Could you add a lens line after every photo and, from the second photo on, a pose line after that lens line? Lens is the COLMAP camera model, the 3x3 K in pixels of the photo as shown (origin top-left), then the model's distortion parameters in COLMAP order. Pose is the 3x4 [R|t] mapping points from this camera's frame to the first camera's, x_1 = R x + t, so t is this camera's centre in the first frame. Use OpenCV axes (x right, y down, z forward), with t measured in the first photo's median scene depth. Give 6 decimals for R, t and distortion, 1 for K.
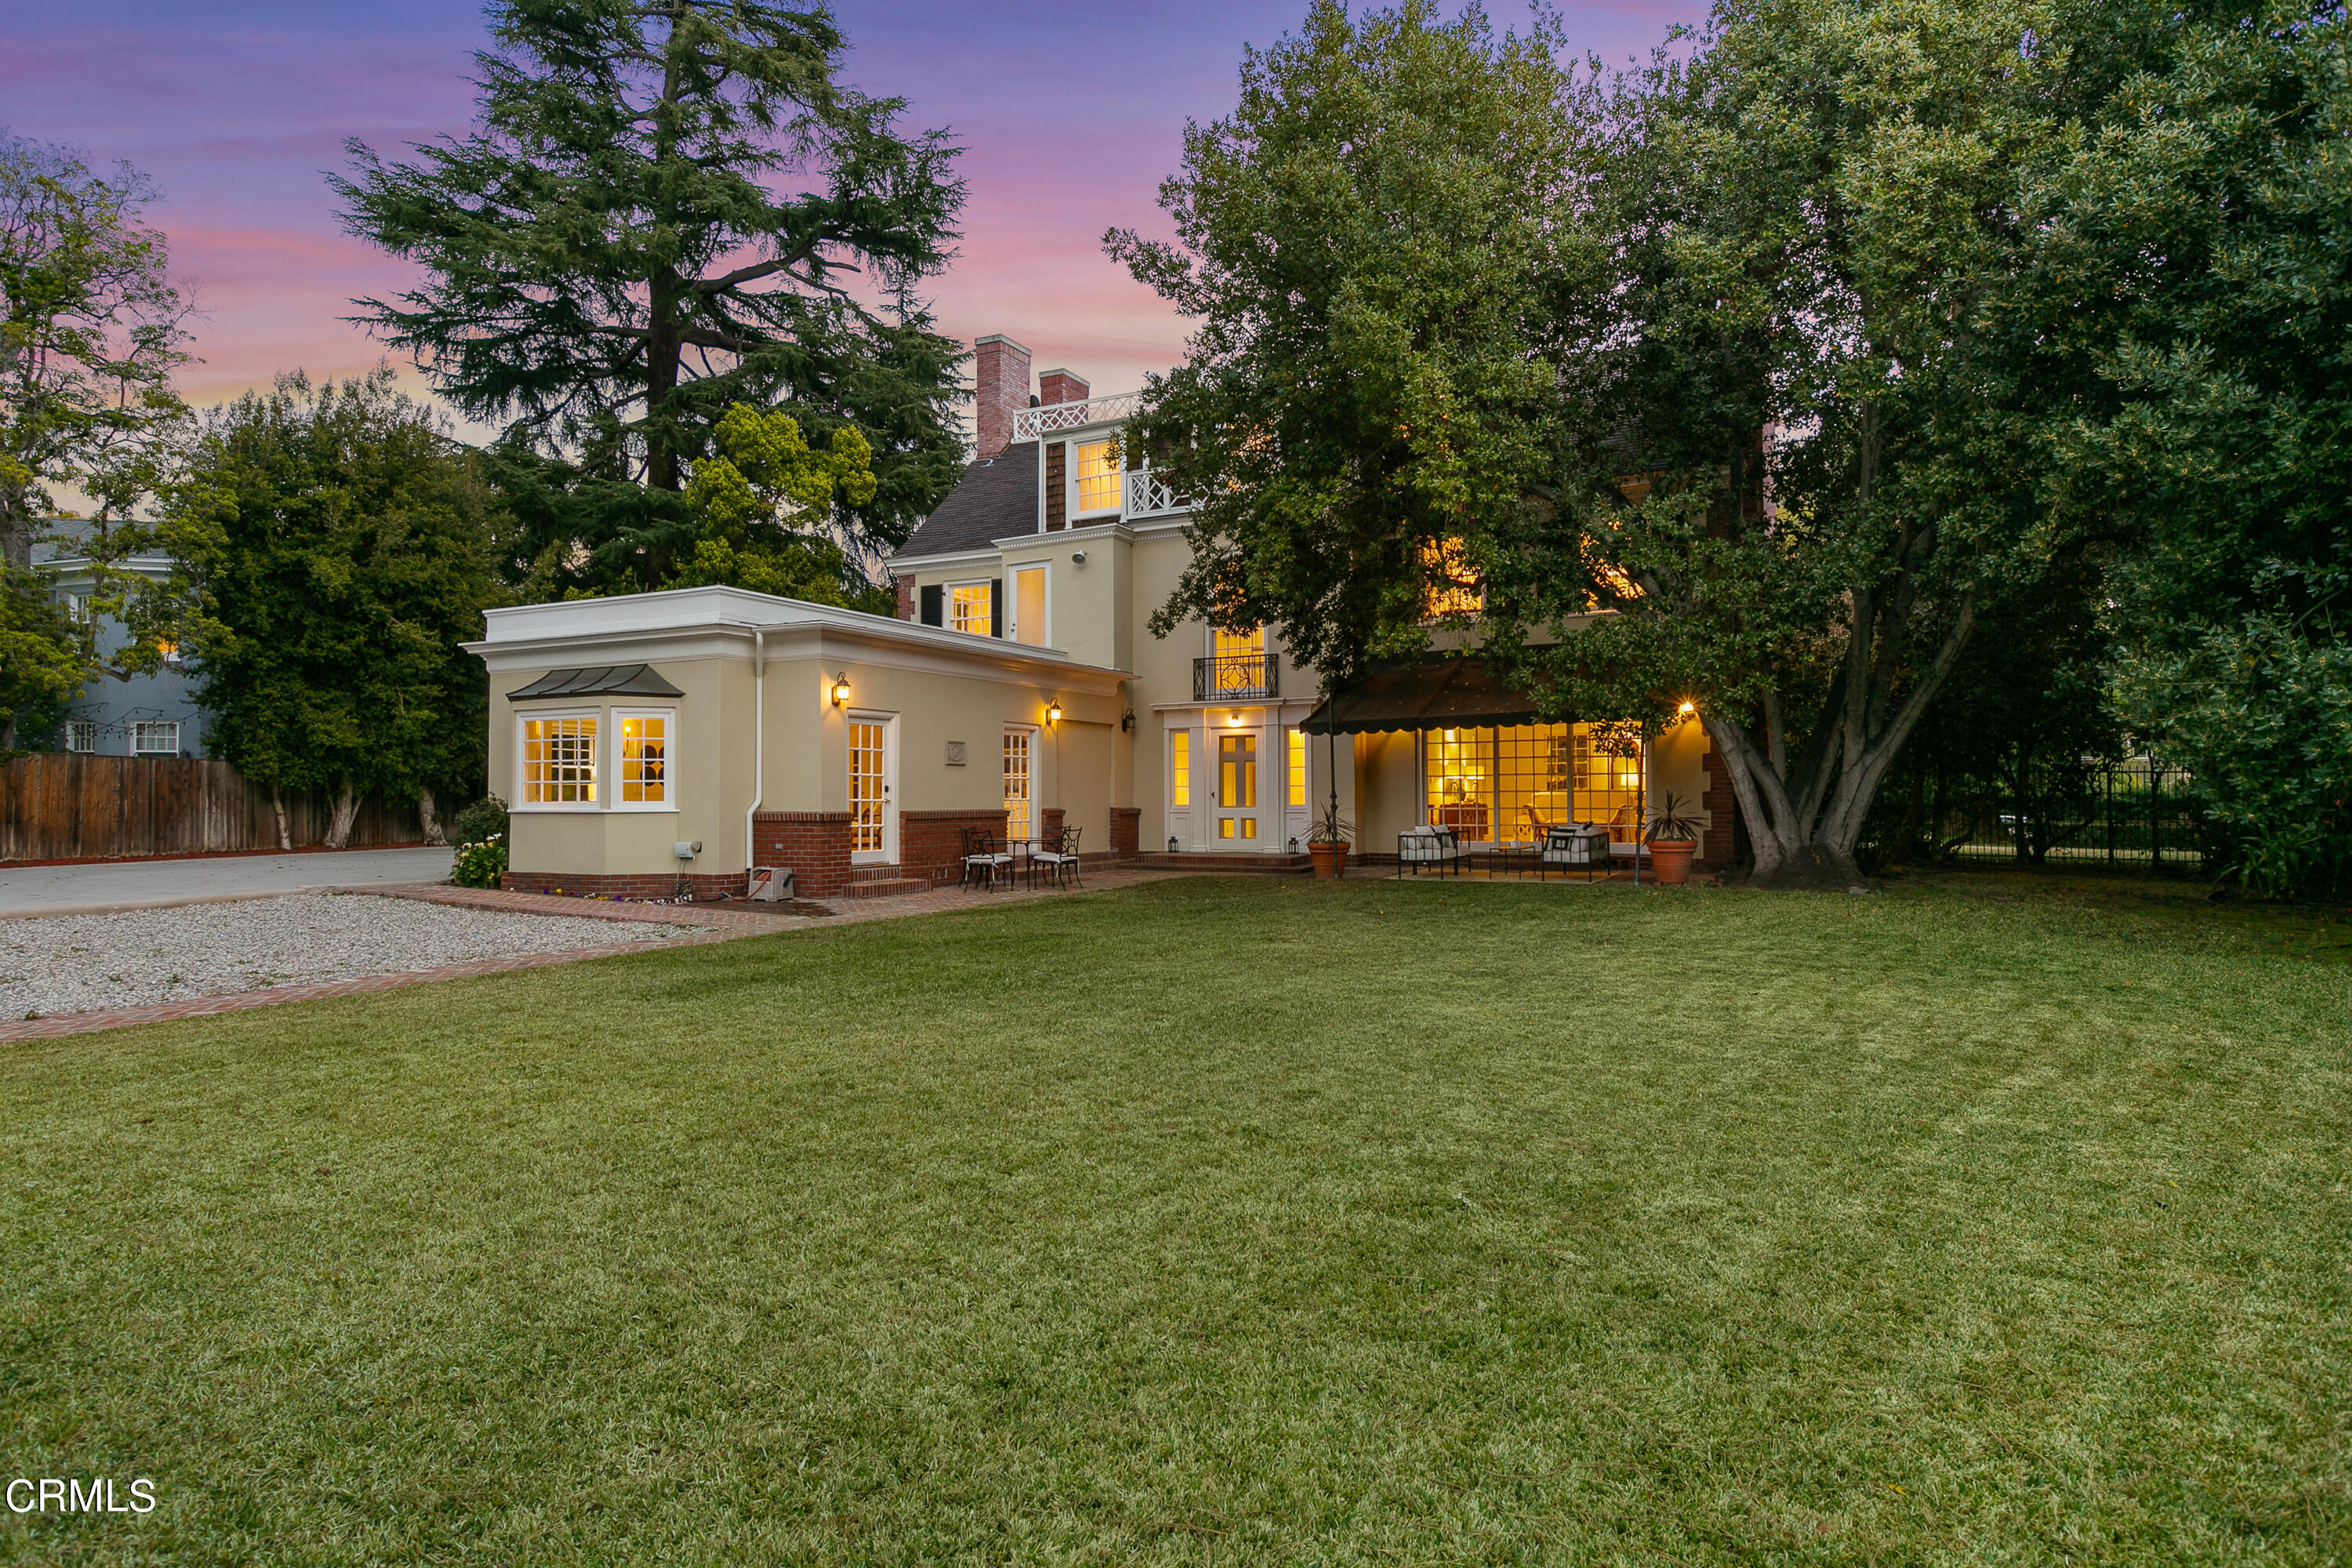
lens RADIAL K [[1239.3, 0, 1176.0], [0, 1239.3, 784.0], [0, 0, 1]] dist [0.001402, -0.000111]
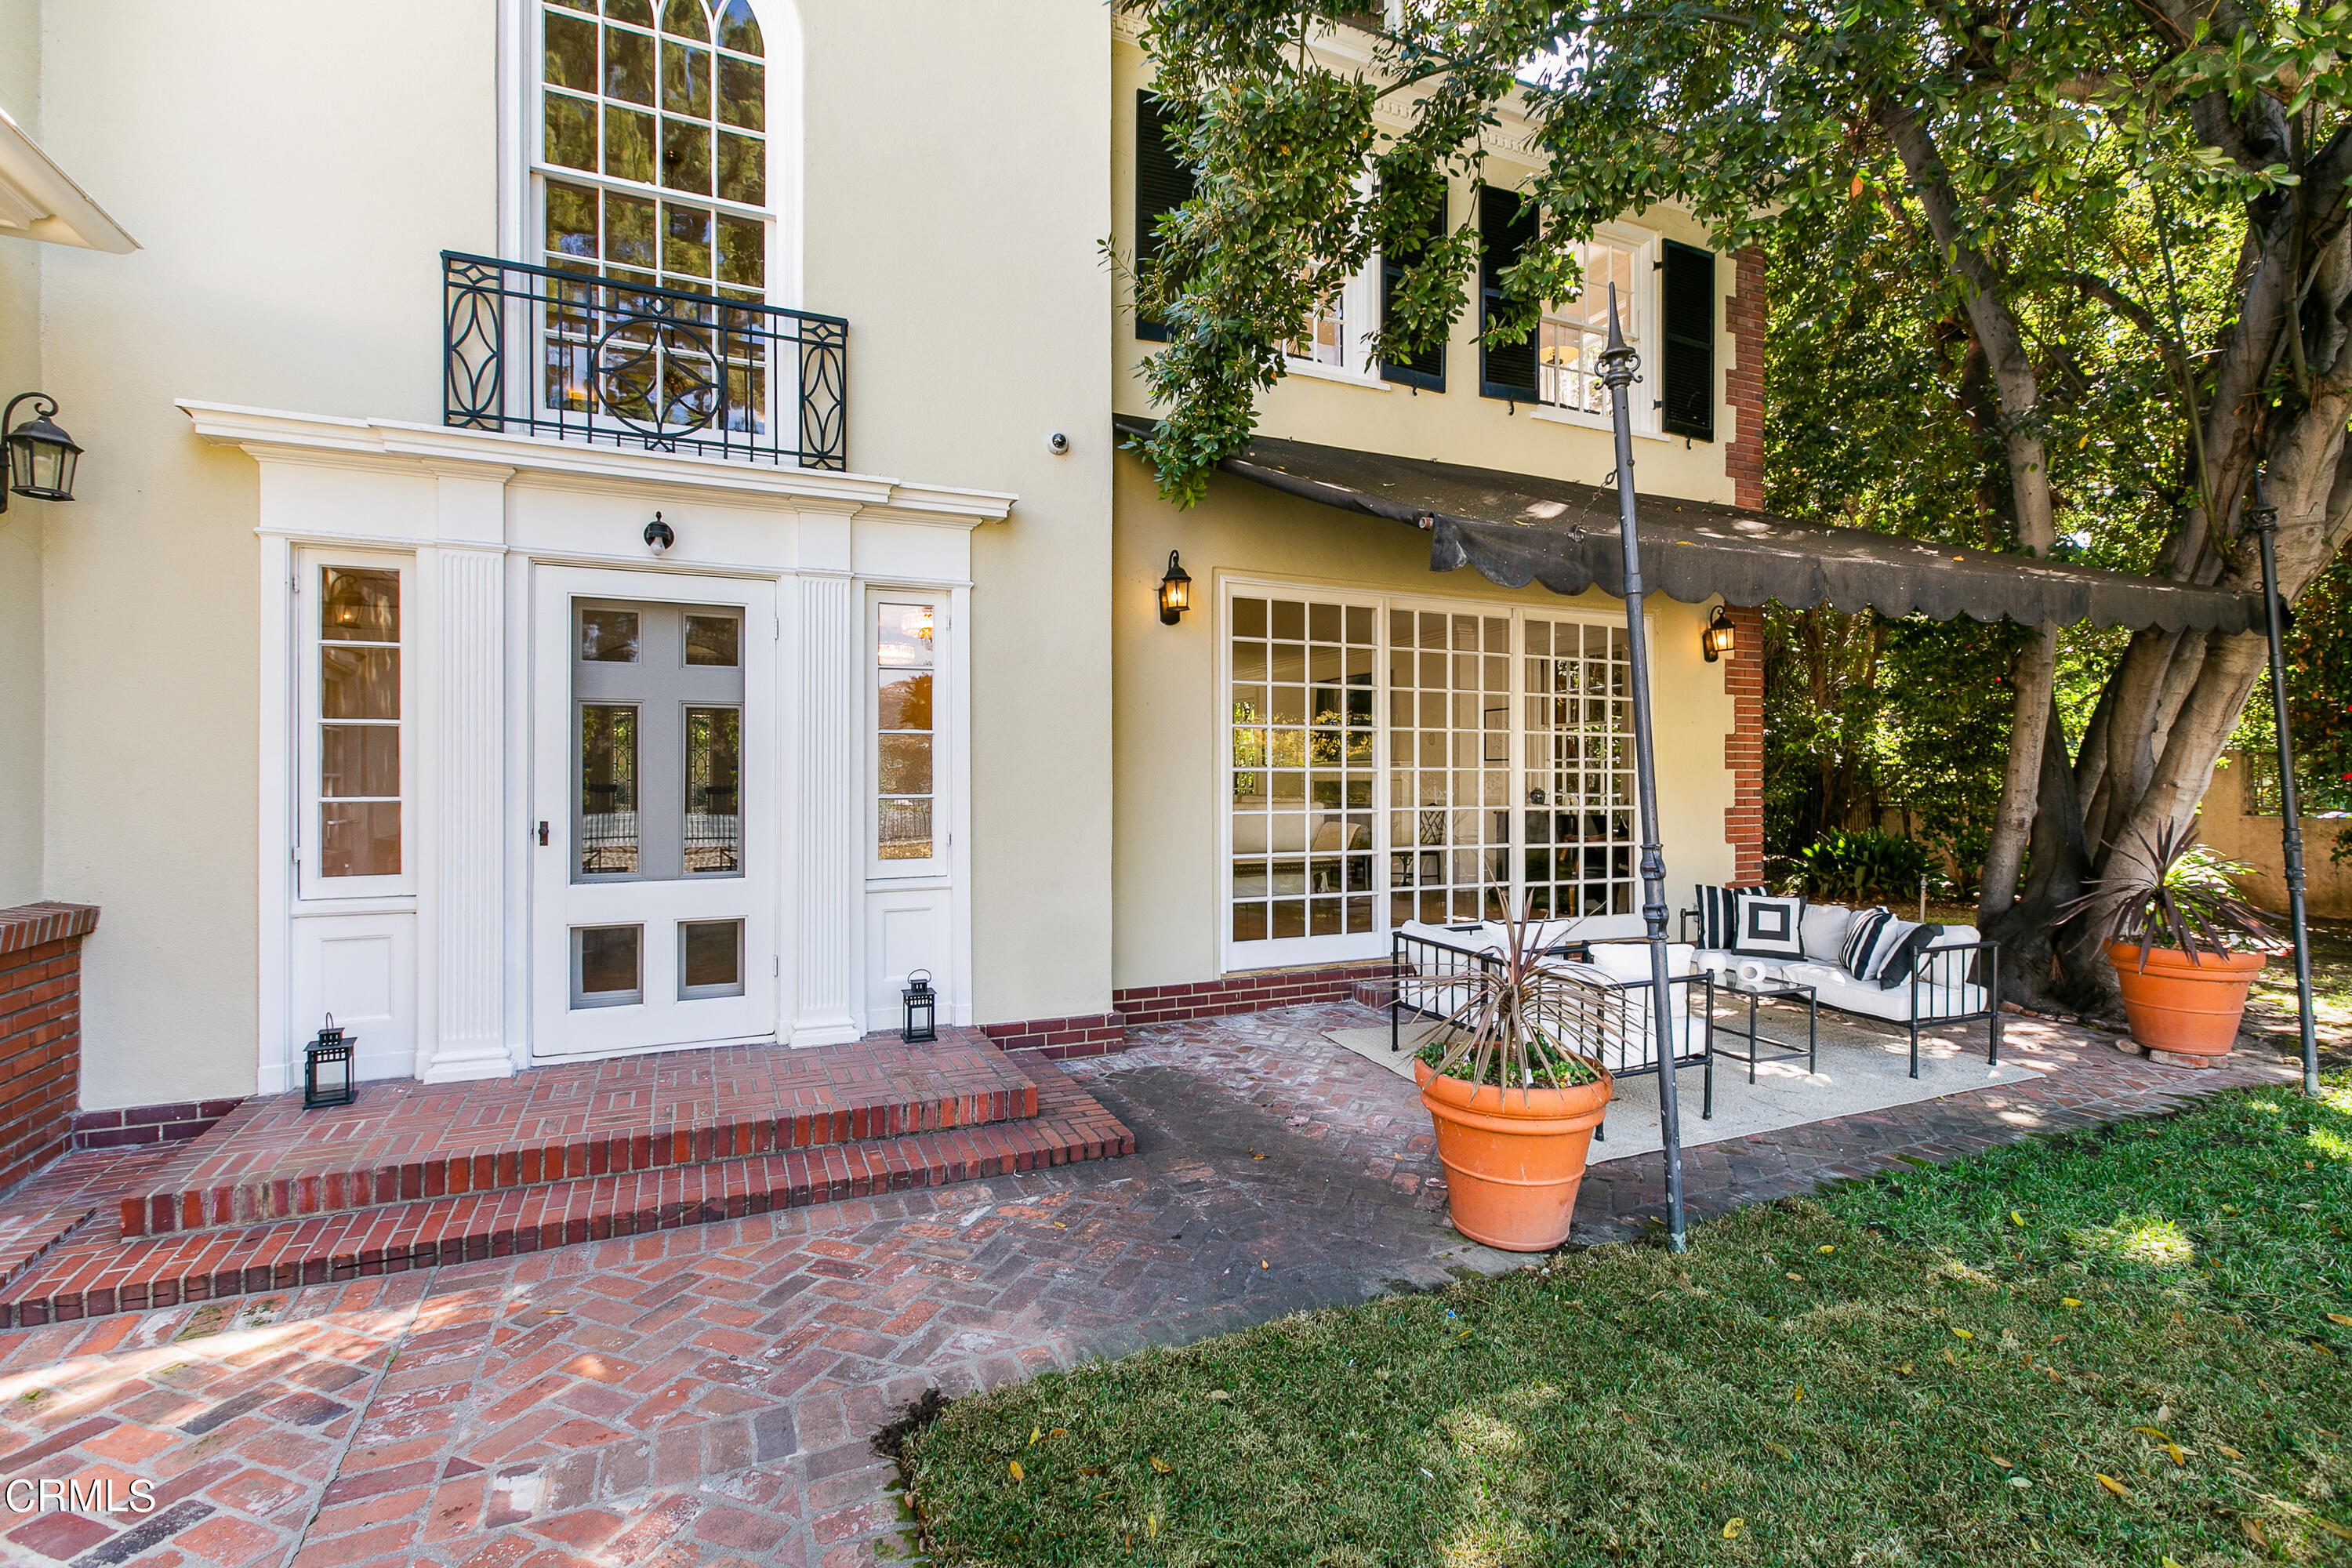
lens RADIAL K [[1063.6, 0, 1176.0], [0, 1063.6, 784.0], [0, 0, 1]] dist [0.000945, -0.000159]
pose [[0.615621, 0.002621, 0.788038, -0.059684], [-0.012838, 0.999895, 0.006703, -0.004212], [-0.787938, -0.014244, 0.615590, 0.773833]]
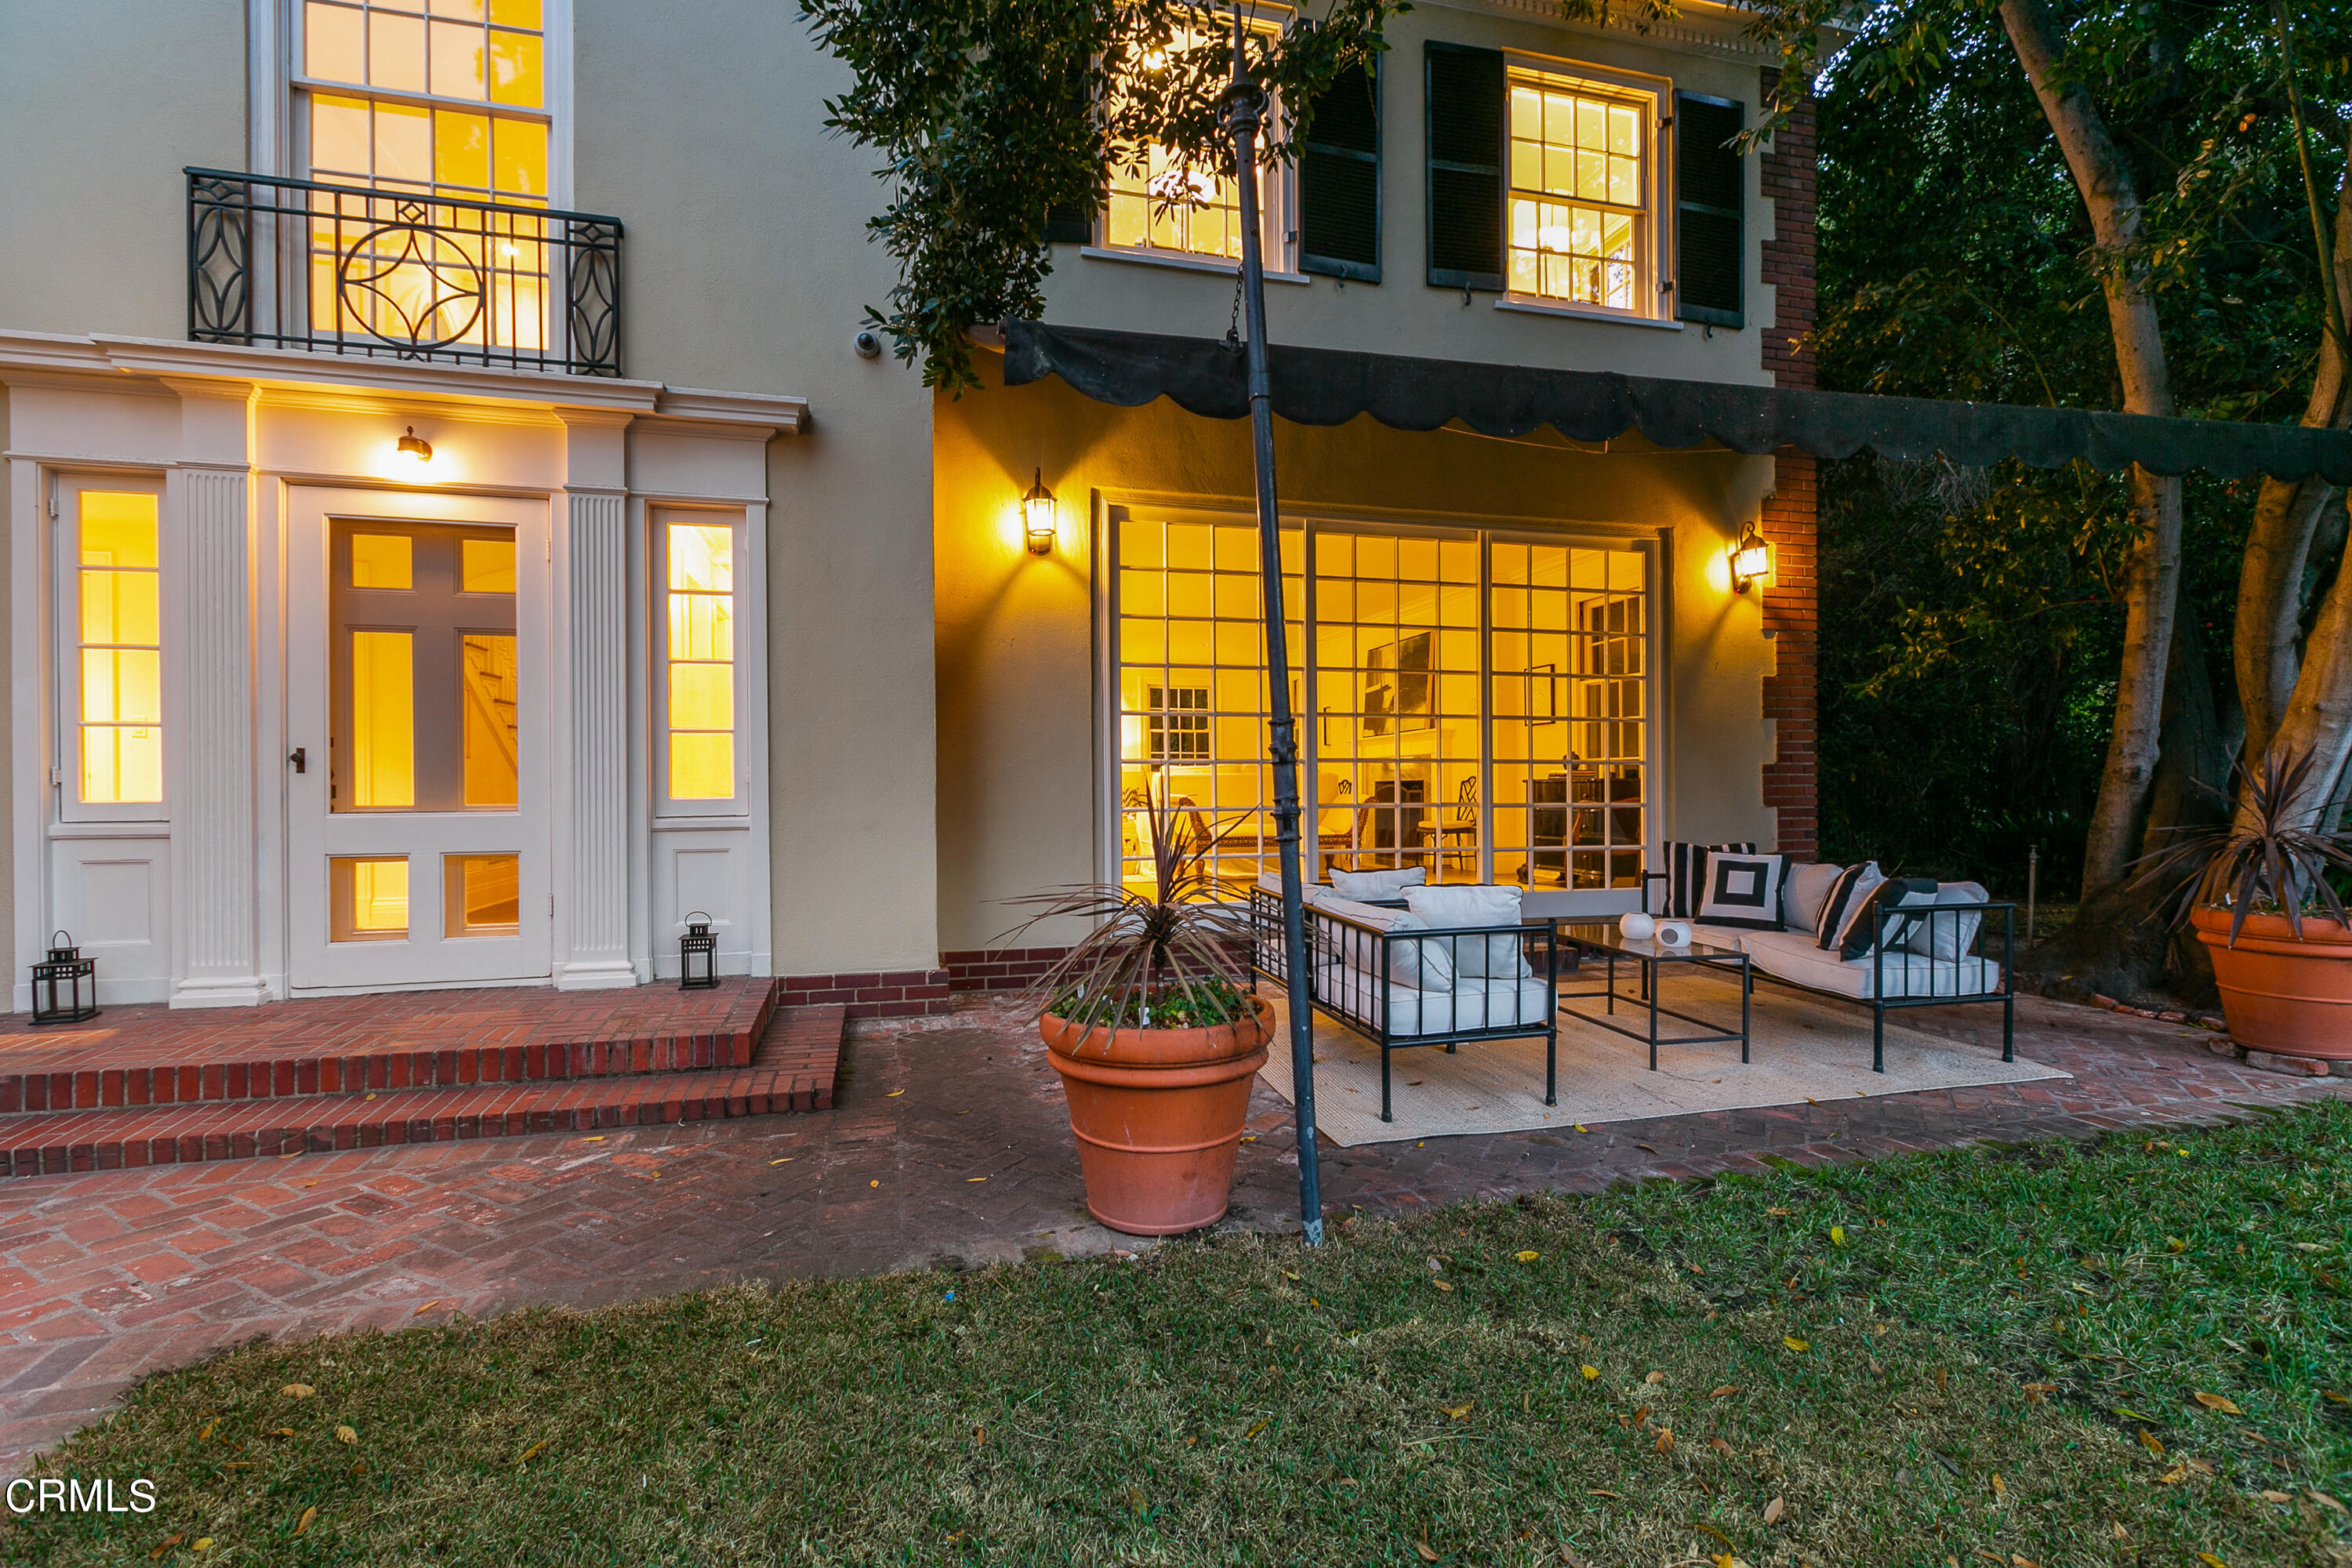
lens RADIAL K [[1076.9, 0, 1175.9], [0, 1076.9, 796.7], [0, 0, 1]] dist [0.002362, -0.001723]
pose [[0.736251, -0.002118, 0.676705, 0.013795], [-0.007657, 0.999905, 0.011461, 0.012171], [-0.676665, -0.013620, 0.736165, 0.733007]]
